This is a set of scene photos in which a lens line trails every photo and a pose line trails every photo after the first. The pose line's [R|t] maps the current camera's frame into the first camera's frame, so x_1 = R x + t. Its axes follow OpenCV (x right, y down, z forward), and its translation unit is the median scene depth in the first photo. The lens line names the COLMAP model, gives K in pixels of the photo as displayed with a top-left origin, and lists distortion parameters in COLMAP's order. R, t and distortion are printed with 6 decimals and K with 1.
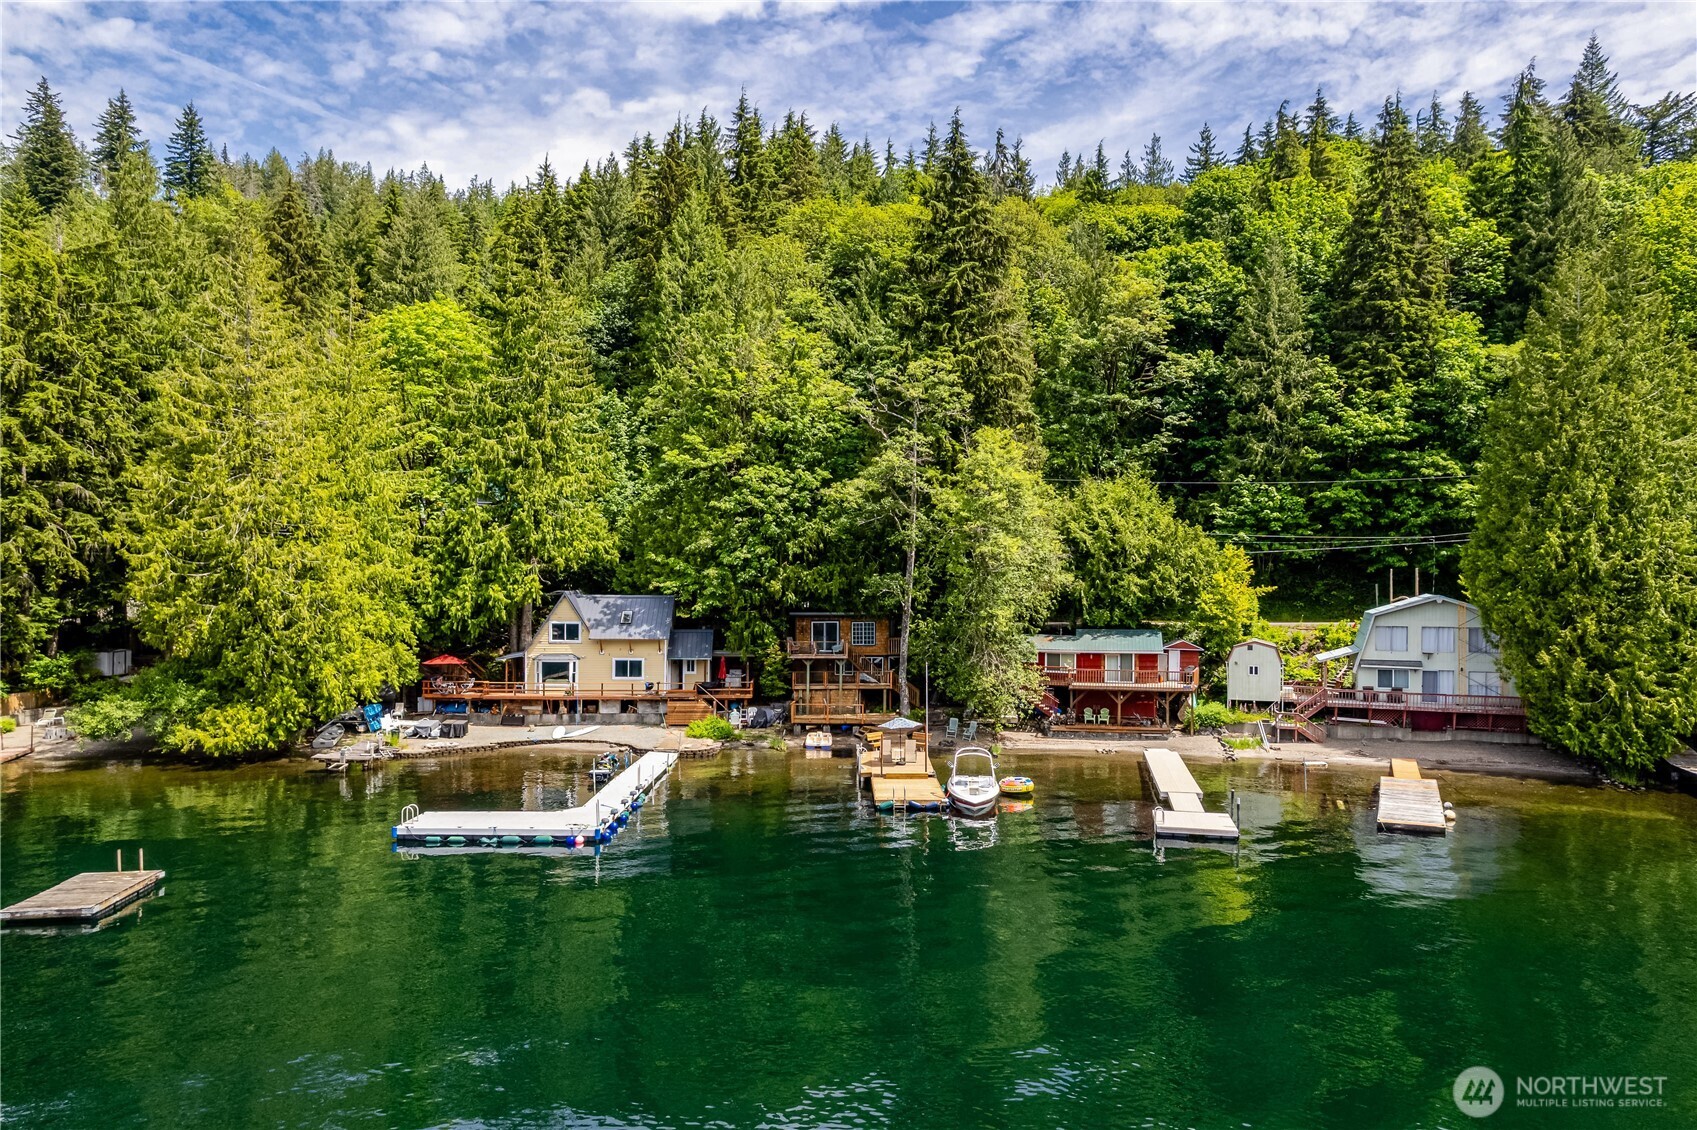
lens RADIAL K [[1084.1, 0, 851.7], [0, 1084.1, 569.6], [0, 0, 1]] dist [-0.052799, 0.057820]
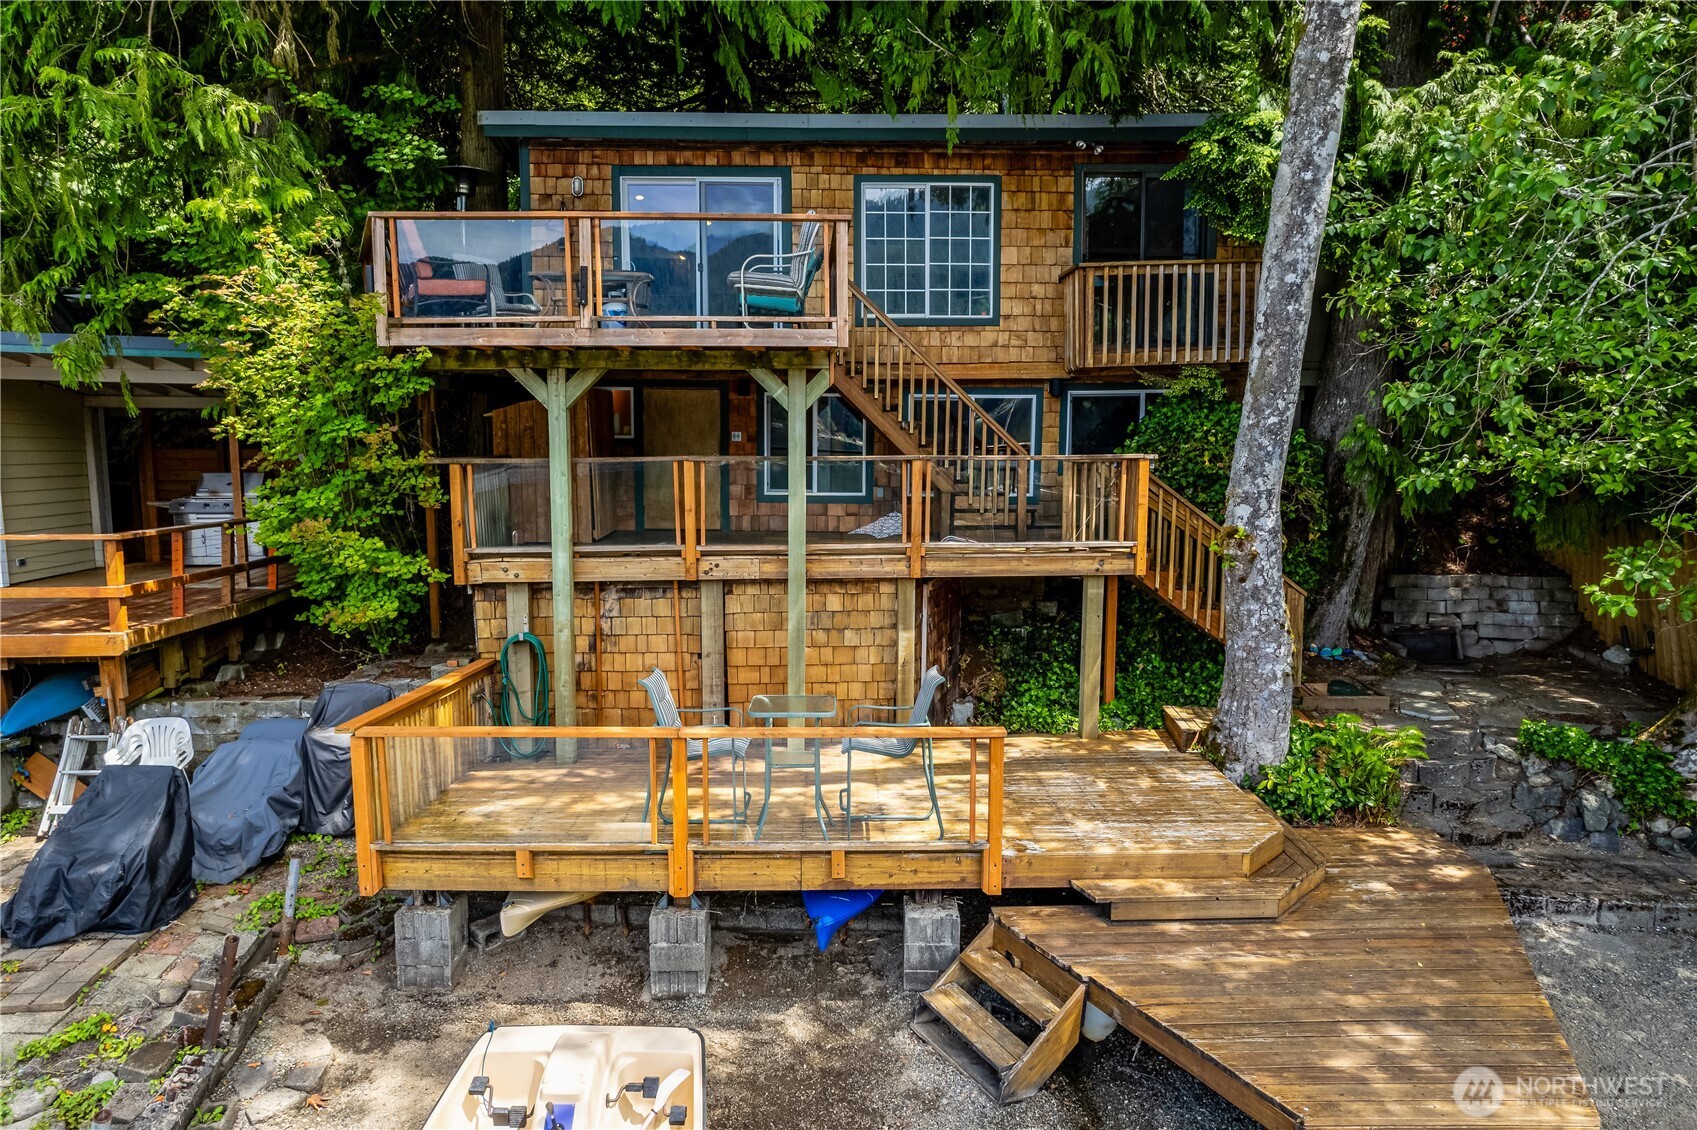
lens RADIAL K [[1084.1, 0, 851.7], [0, 1084.1, 569.6], [0, 0, 1]] dist [-0.052799, 0.057820]
pose [[0.999107, -0.003049, 0.042138, -0.009144], [-0.002422, 0.991620, 0.129169, 0.091359], [-0.042179, -0.129155, 0.990727, 0.872579]]
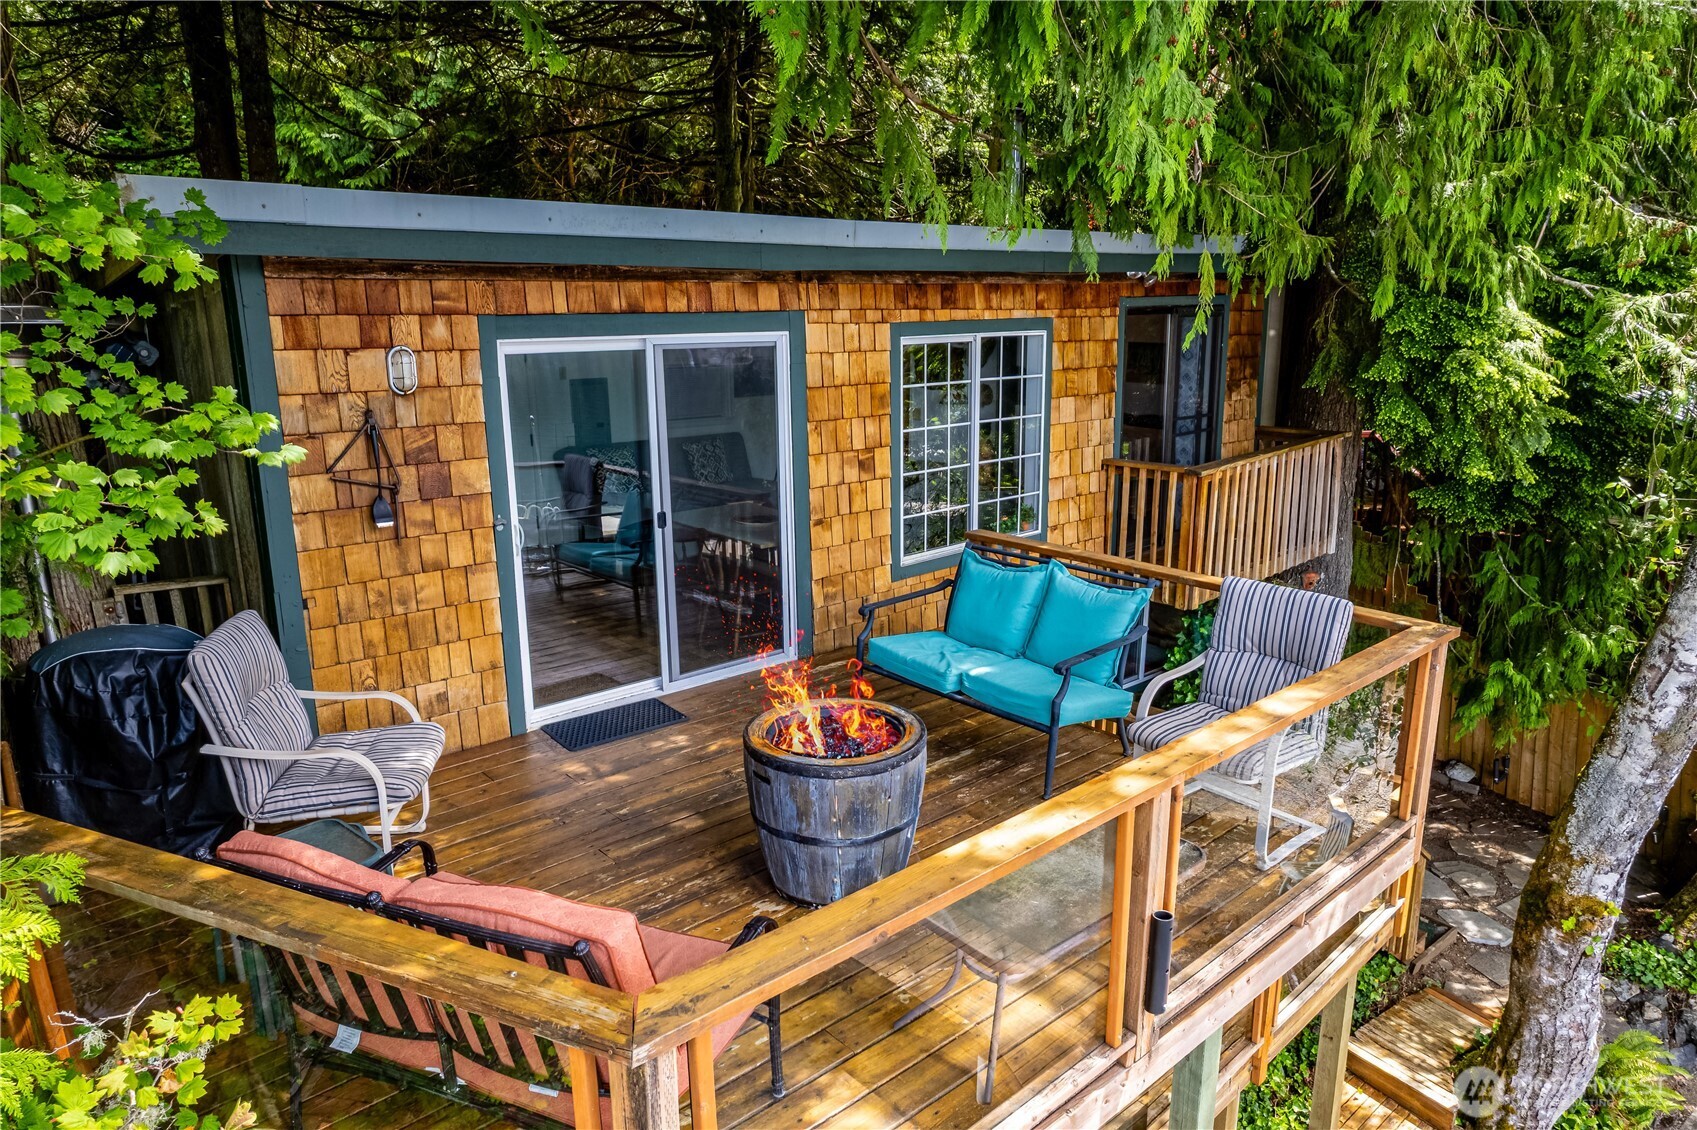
lens RADIAL K [[1084.1, 0, 851.7], [0, 1084.1, 569.6], [0, 0, 1]] dist [-0.052799, 0.057820]
pose [[0.751136, -0.157085, 0.641186, -0.072124], [-0.005702, 0.969696, 0.244248, 0.047026], [-0.660123, -0.187119, 0.727477, 0.983305]]
